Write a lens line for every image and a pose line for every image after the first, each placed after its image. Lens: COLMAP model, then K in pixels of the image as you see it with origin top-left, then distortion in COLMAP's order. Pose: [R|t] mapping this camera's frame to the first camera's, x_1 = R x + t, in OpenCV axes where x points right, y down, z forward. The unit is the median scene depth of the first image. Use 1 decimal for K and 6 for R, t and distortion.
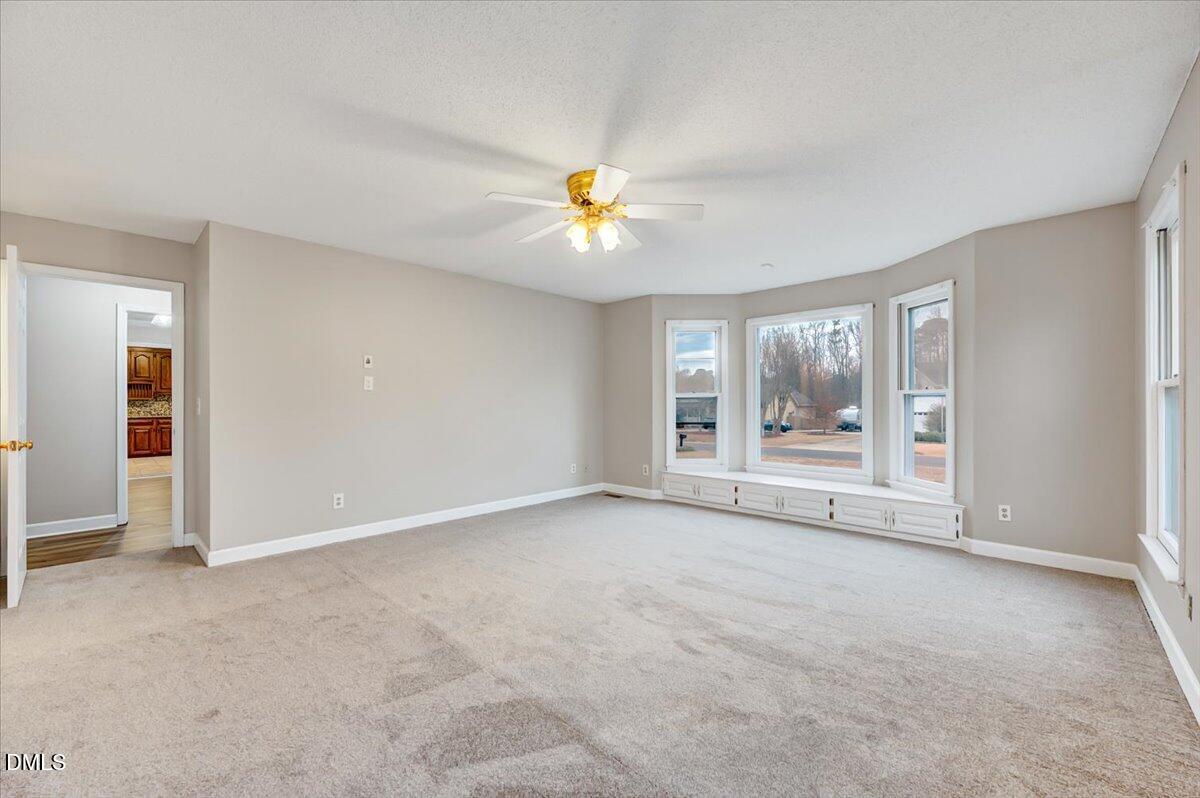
lens RADIAL K [[484.4, 0, 601.0], [0, 484.4, 400.8], [0, 0, 1]] dist [-0.010625, 0.000005]
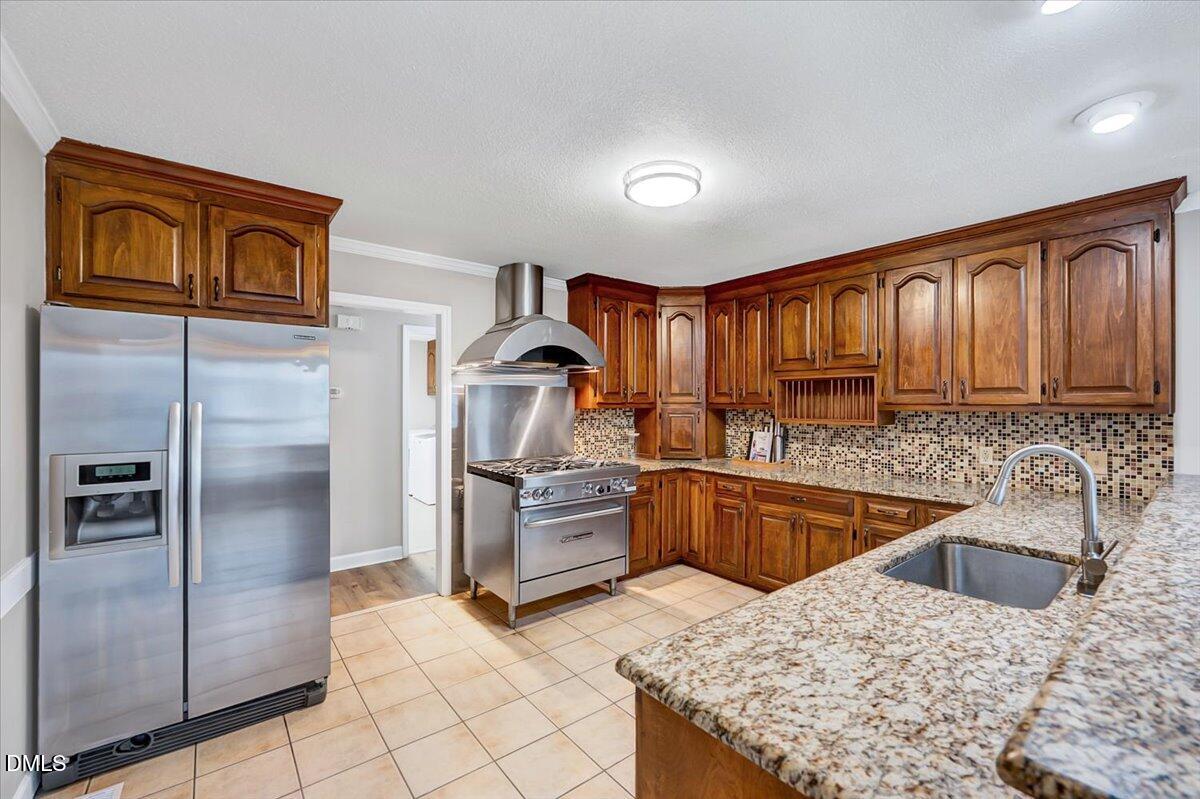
lens RADIAL K [[481.4, 0, 582.2], [0, 481.4, 402.6], [0, 0, 1]] dist [-0.011546, -0.000192]
pose [[-0.161694, 0.000202, -0.986841, -0.611781], [-0.001329, 0.999999, 0.000422, -0.018686], [0.986840, 0.001380, -0.161694, 0.876656]]
